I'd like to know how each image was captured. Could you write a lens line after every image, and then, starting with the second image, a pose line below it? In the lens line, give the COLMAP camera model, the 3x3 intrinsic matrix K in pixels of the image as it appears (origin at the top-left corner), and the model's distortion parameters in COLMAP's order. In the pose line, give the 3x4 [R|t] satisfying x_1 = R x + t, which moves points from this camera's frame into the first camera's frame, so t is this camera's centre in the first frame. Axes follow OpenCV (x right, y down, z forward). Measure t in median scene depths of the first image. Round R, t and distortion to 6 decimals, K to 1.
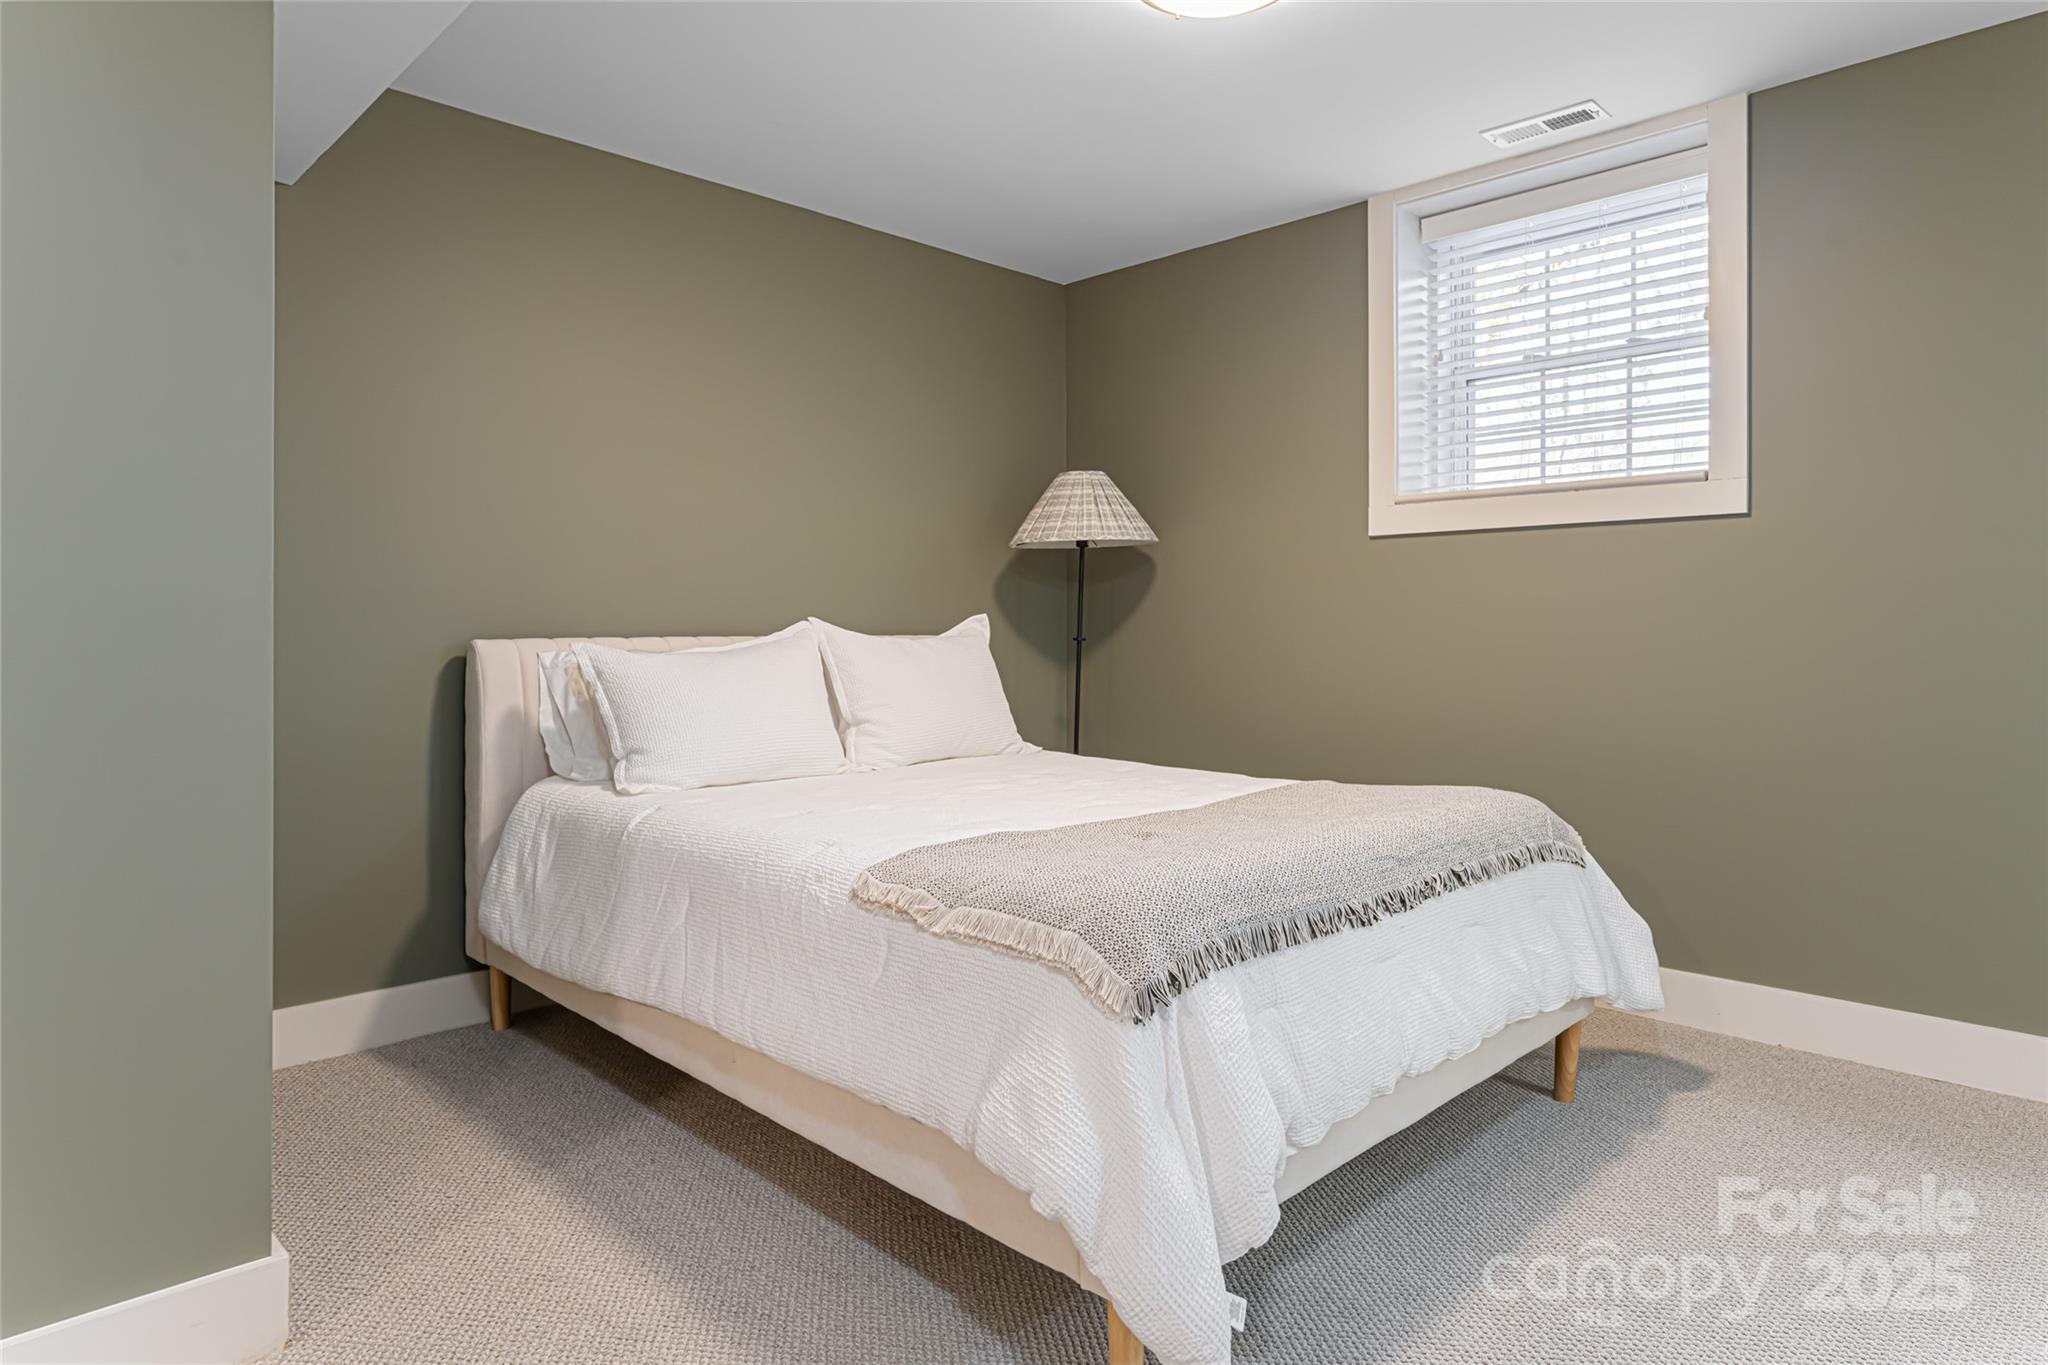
lens RADIAL K [[1191.9, 0, 1027.8], [0, 1191.9, 625.4], [0, 0, 1]] dist [0.000633, -0.000064]
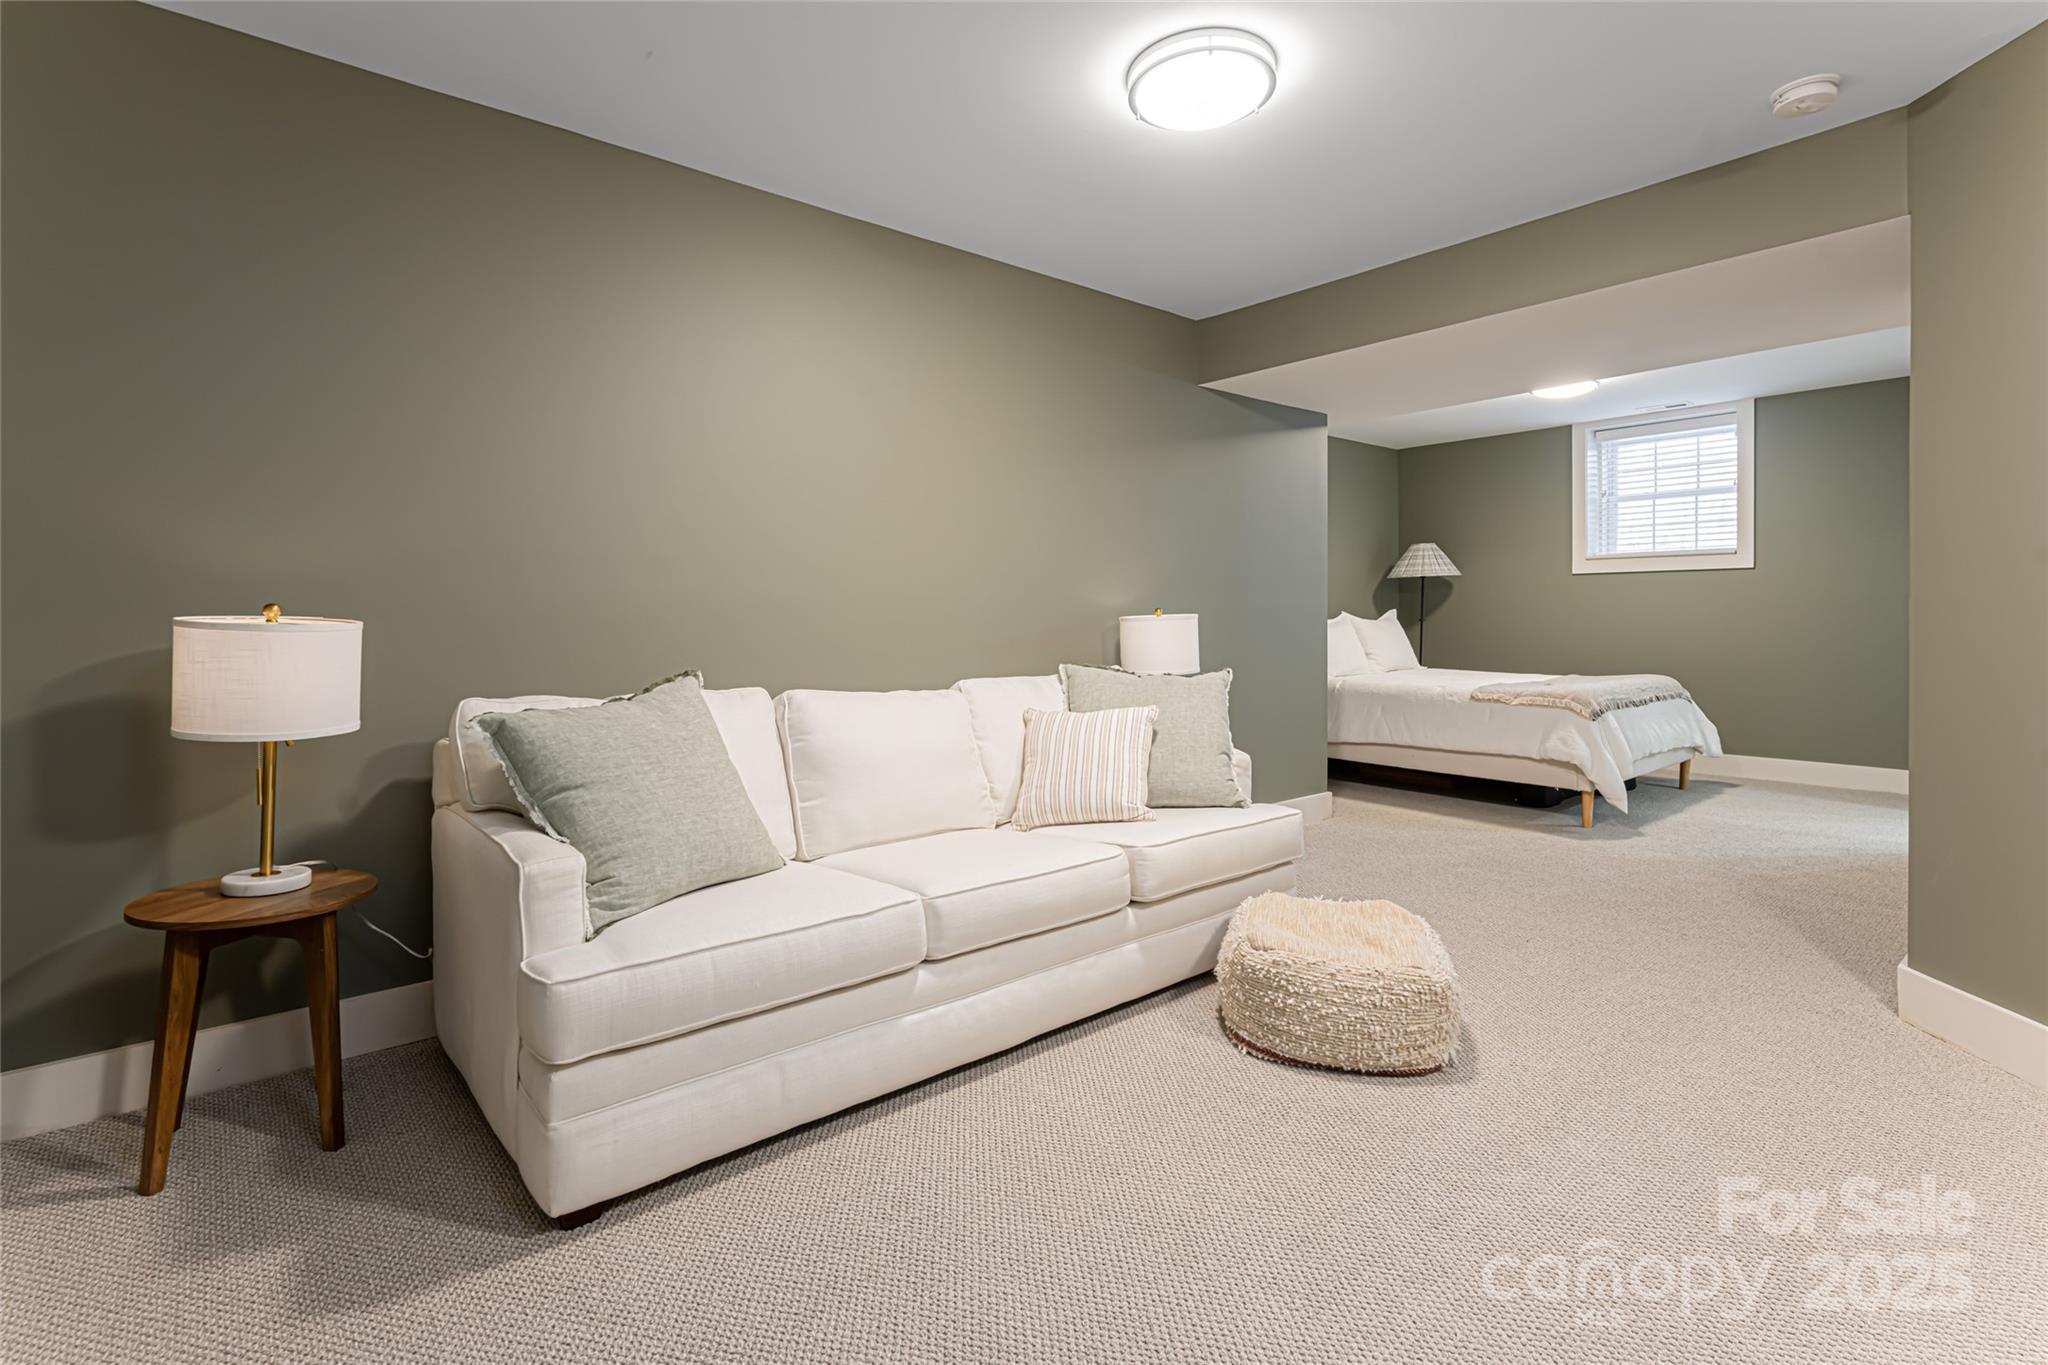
lens RADIAL K [[951.1, 0, 1017.7], [0, 951.1, 638.9], [0, 0, 1]] dist [0.001434, 0.000201]
pose [[0.996812, 0.003697, -0.079699, -0.654092], [-0.001571, 0.999642, 0.026718, 0.000145], [0.079769, -0.026507, 0.996461, -0.936299]]
